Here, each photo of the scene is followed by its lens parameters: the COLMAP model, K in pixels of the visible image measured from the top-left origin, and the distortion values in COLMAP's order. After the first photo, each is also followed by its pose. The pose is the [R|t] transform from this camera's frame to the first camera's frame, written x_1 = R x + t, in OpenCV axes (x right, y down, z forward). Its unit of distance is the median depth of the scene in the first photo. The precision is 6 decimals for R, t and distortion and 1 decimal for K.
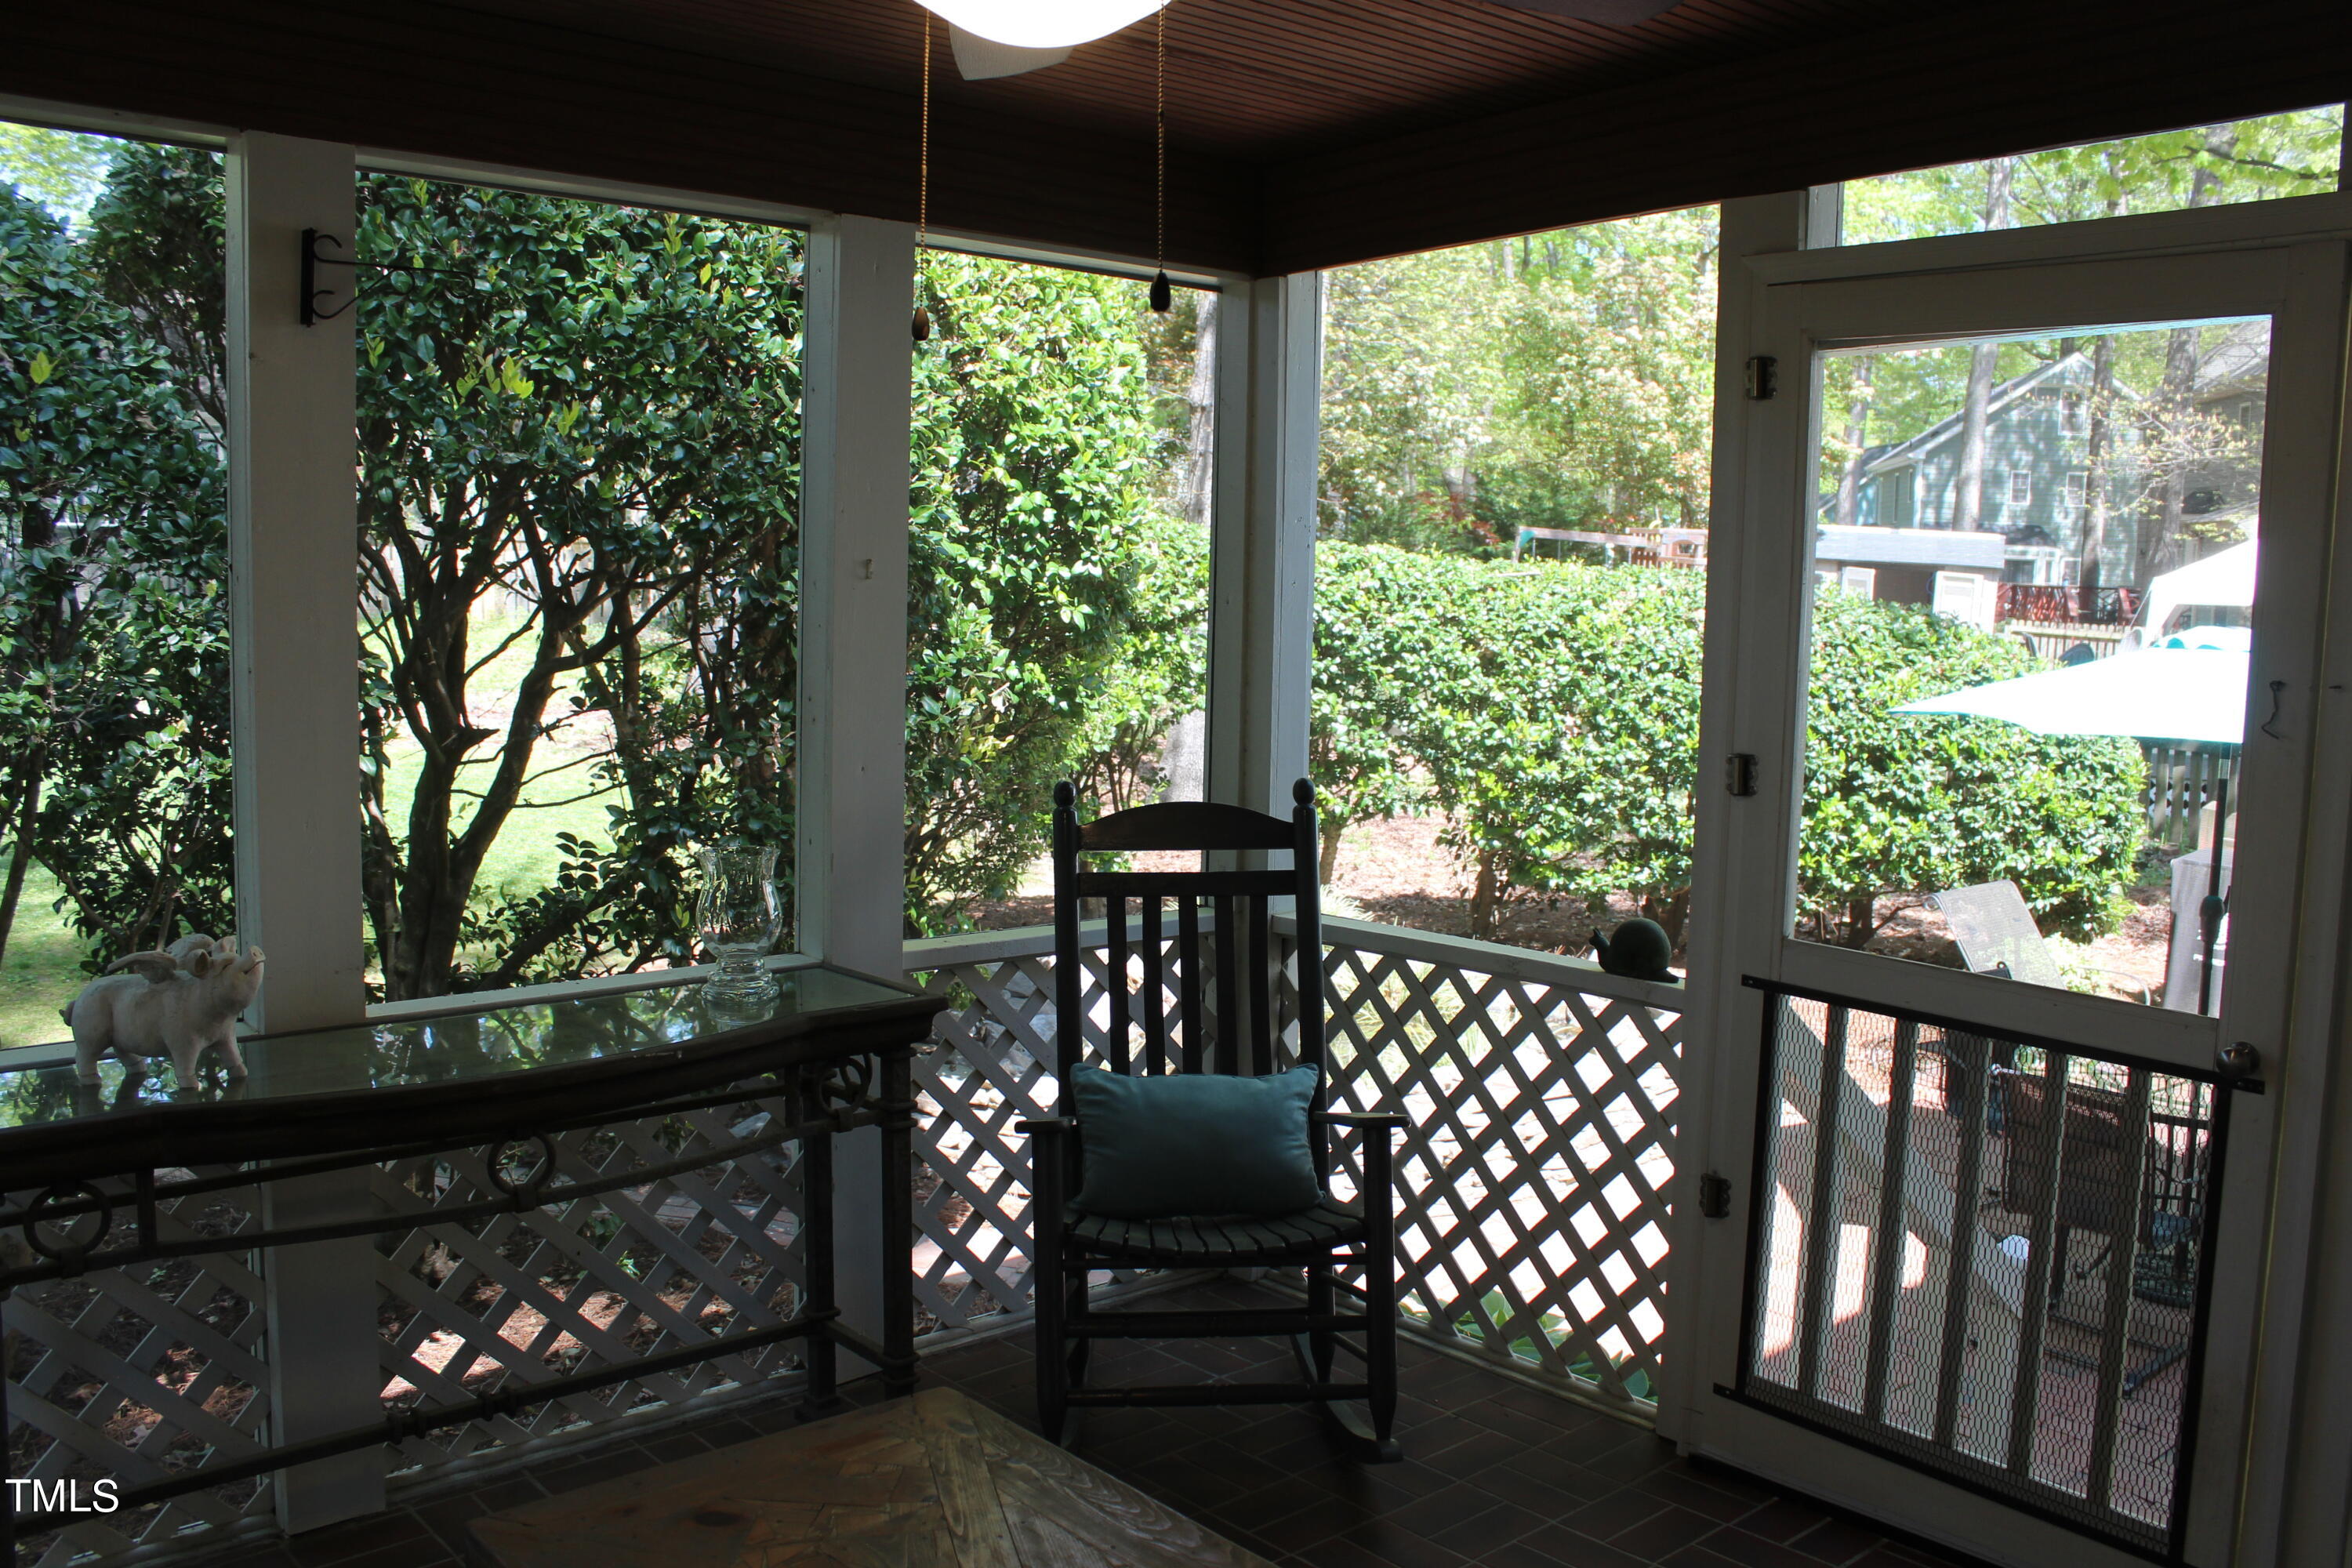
lens RADIAL K [[1908.2, 0, 1176.0], [0, 1908.2, 784.0], [0, 0, 1]] dist [-0.177464, 0.151646]
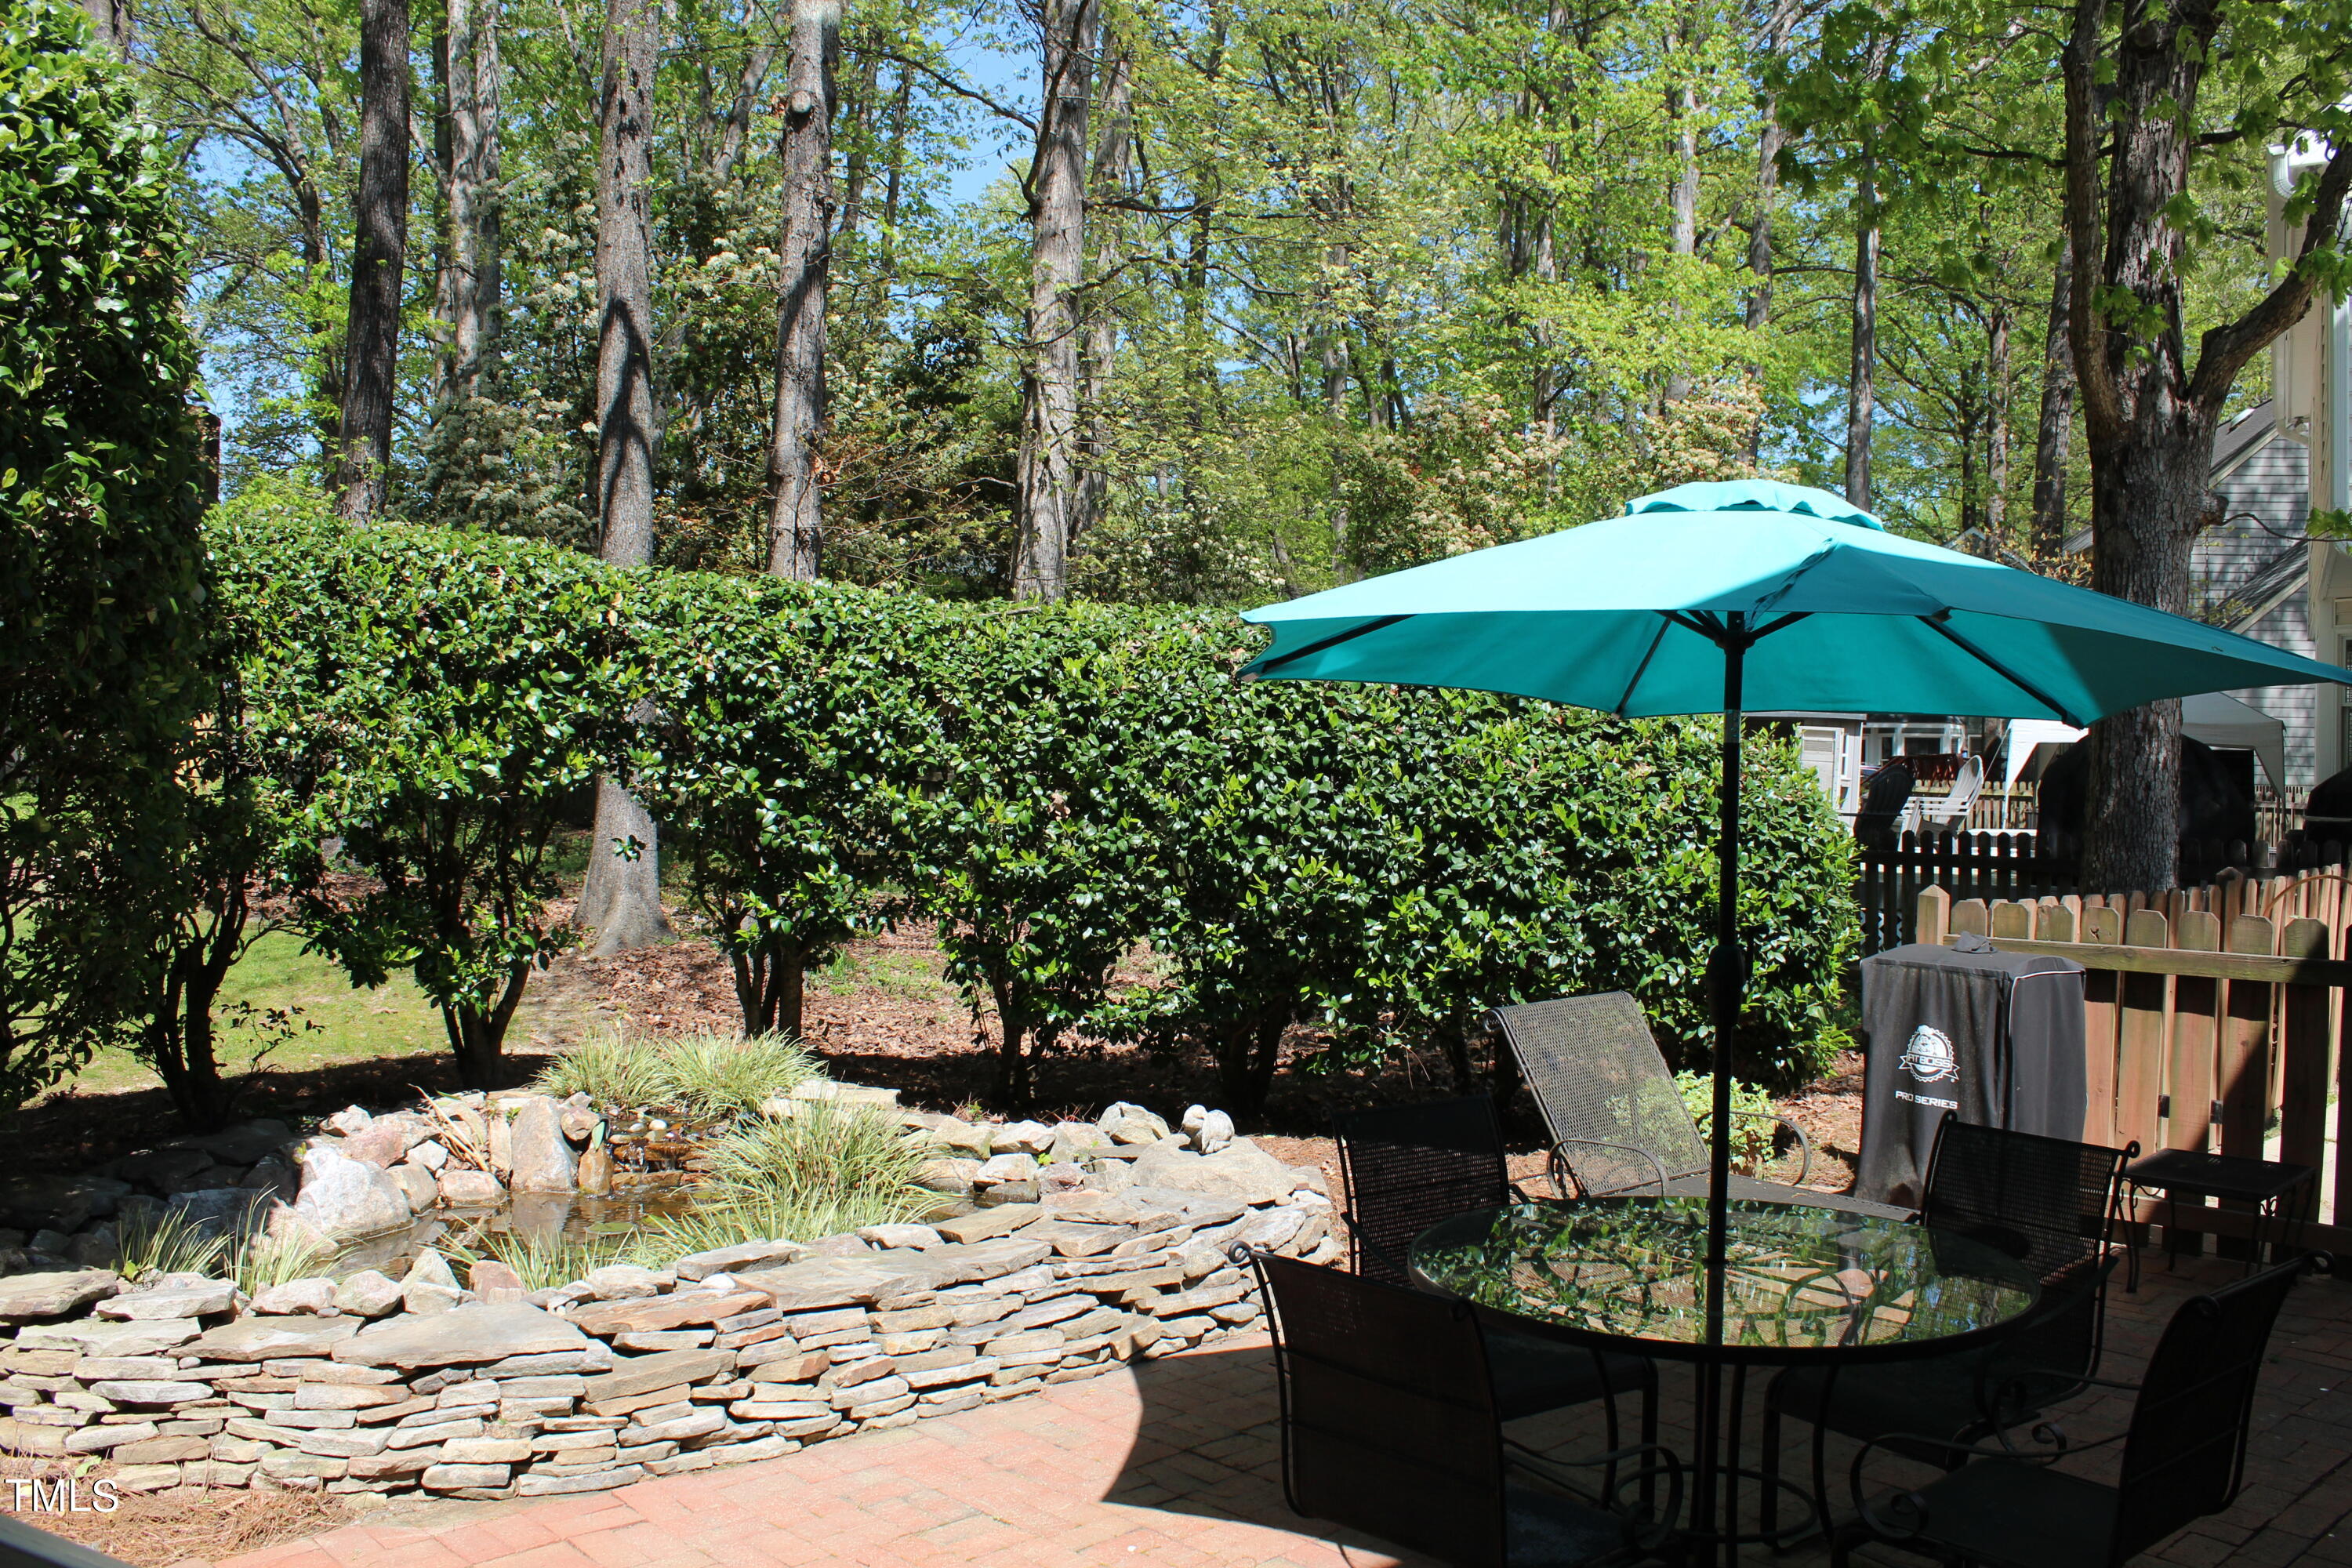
lens RADIAL K [[1908.2, 0, 1176.0], [0, 1908.2, 784.0], [0, 0, 1]] dist [-0.177464, 0.151646]
pose [[0.999438, -0.012165, 0.031238, 0.234007], [0.015459, 0.994090, -0.107454, 0.043347], [-0.029746, 0.107876, 0.993719, 0.255435]]
